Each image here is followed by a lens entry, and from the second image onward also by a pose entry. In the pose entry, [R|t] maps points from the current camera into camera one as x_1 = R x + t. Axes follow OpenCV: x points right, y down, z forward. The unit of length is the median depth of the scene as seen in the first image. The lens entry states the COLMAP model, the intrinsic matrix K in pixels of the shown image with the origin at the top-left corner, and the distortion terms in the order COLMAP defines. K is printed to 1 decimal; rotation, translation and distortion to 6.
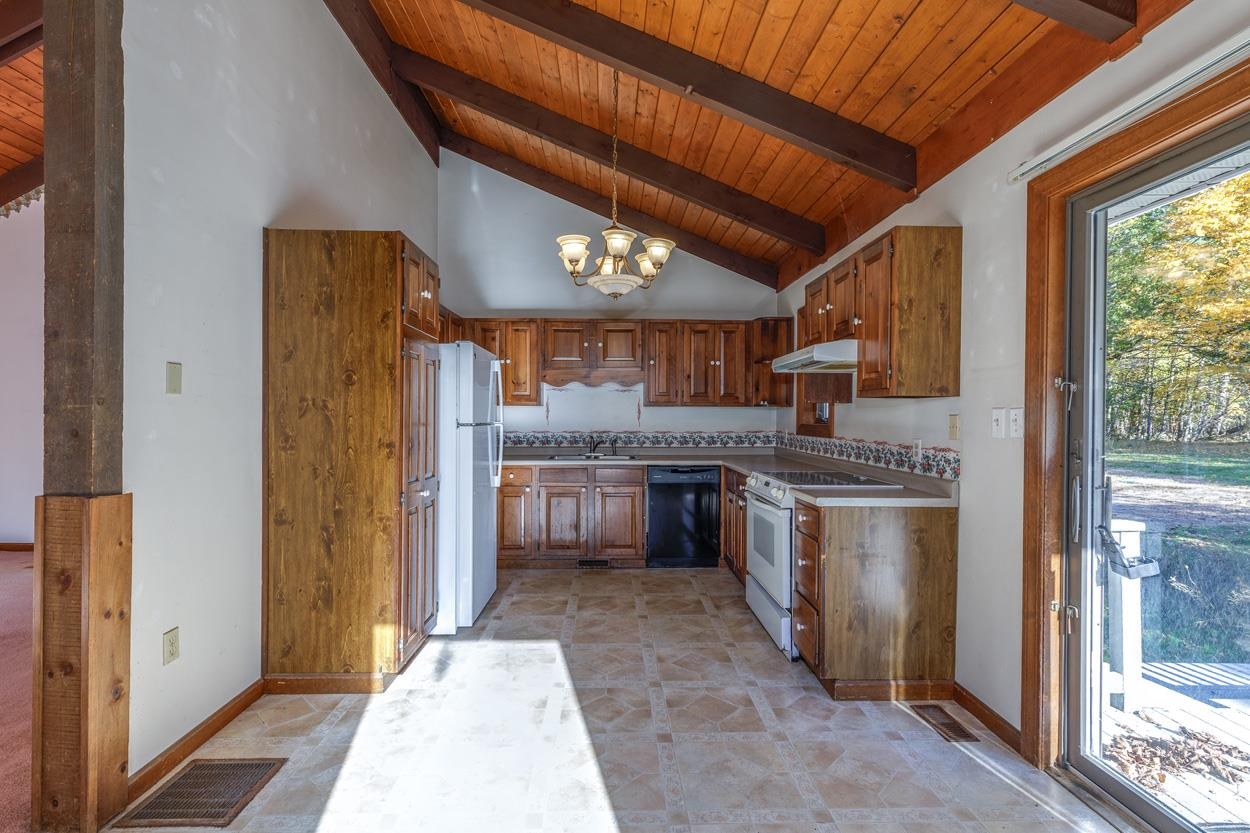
lens RADIAL K [[576.2, 0, 618.3], [0, 576.2, 418.1], [0, 0, 1]] dist [0.007836, -0.002465]
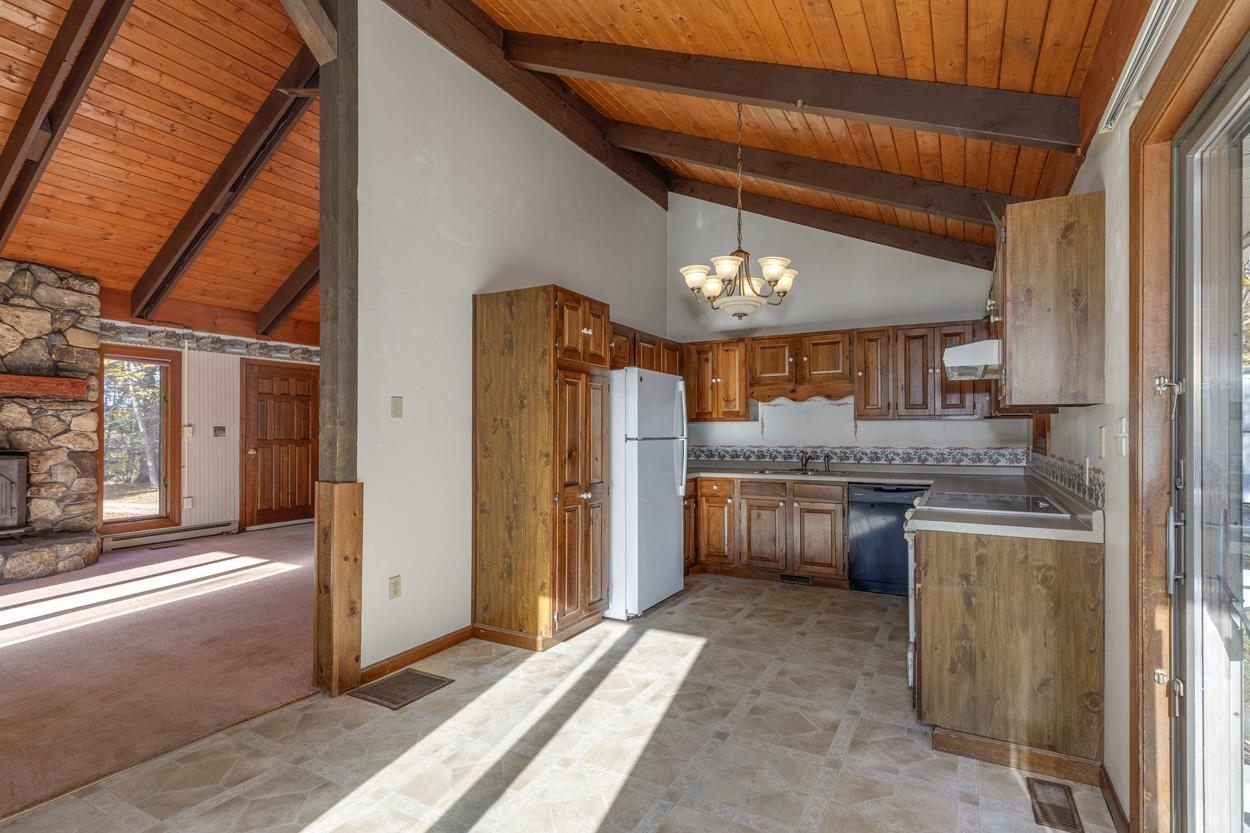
lens RADIAL K [[576.2, 0, 655.6], [0, 576.2, 426.5], [0, 0, 1]] dist [0.007836, -0.002465]
pose [[0.879486, -0.009699, -0.475826, 0.409958], [0.003934, 0.999906, -0.013110, 0.001984], [0.475908, 0.009658, 0.879442, 0.008243]]
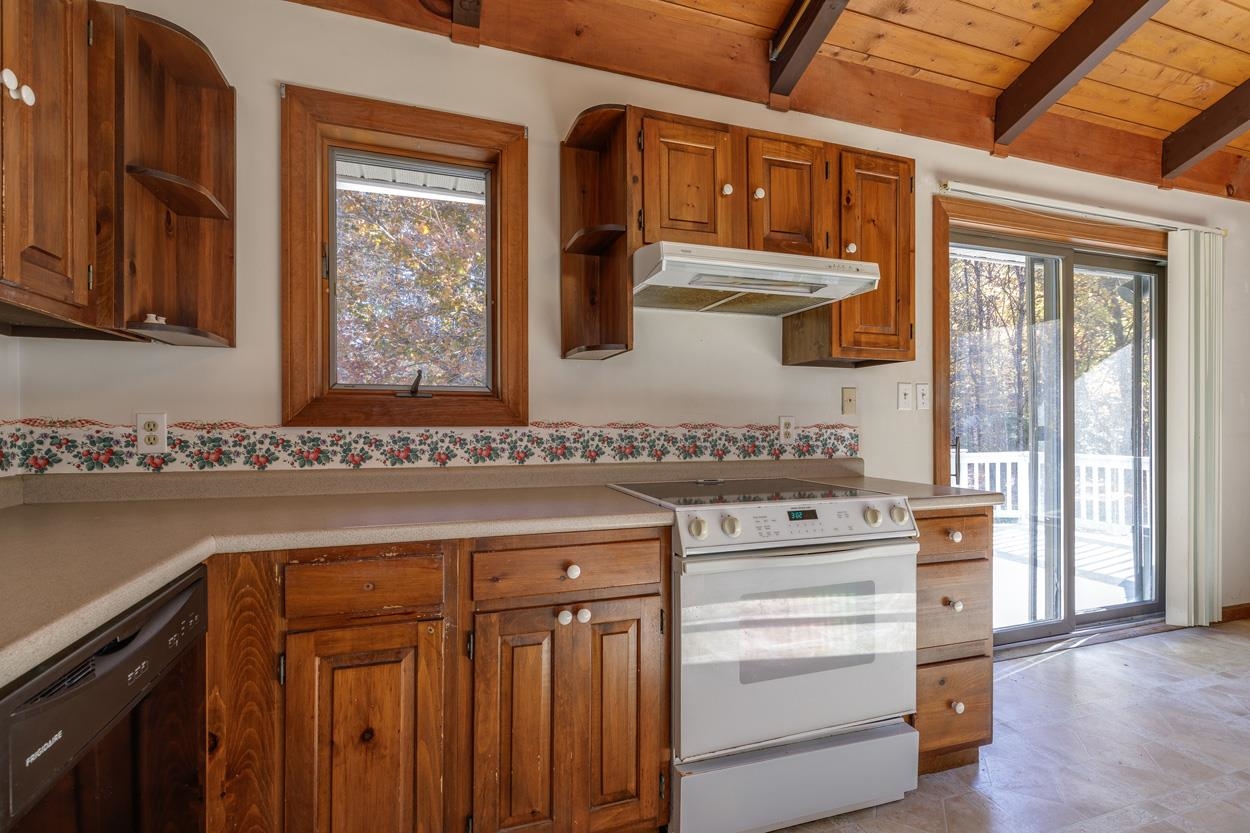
lens RADIAL K [[576.2, 0, 630.6], [0, 576.2, 422.0], [0, 0, 1]] dist [0.007836, -0.002465]
pose [[-0.293511, -0.006586, 0.955933, -0.198061], [0.001134, 0.999973, 0.007238, 0.041899], [-0.955955, 0.003208, -0.293496, 1.578722]]
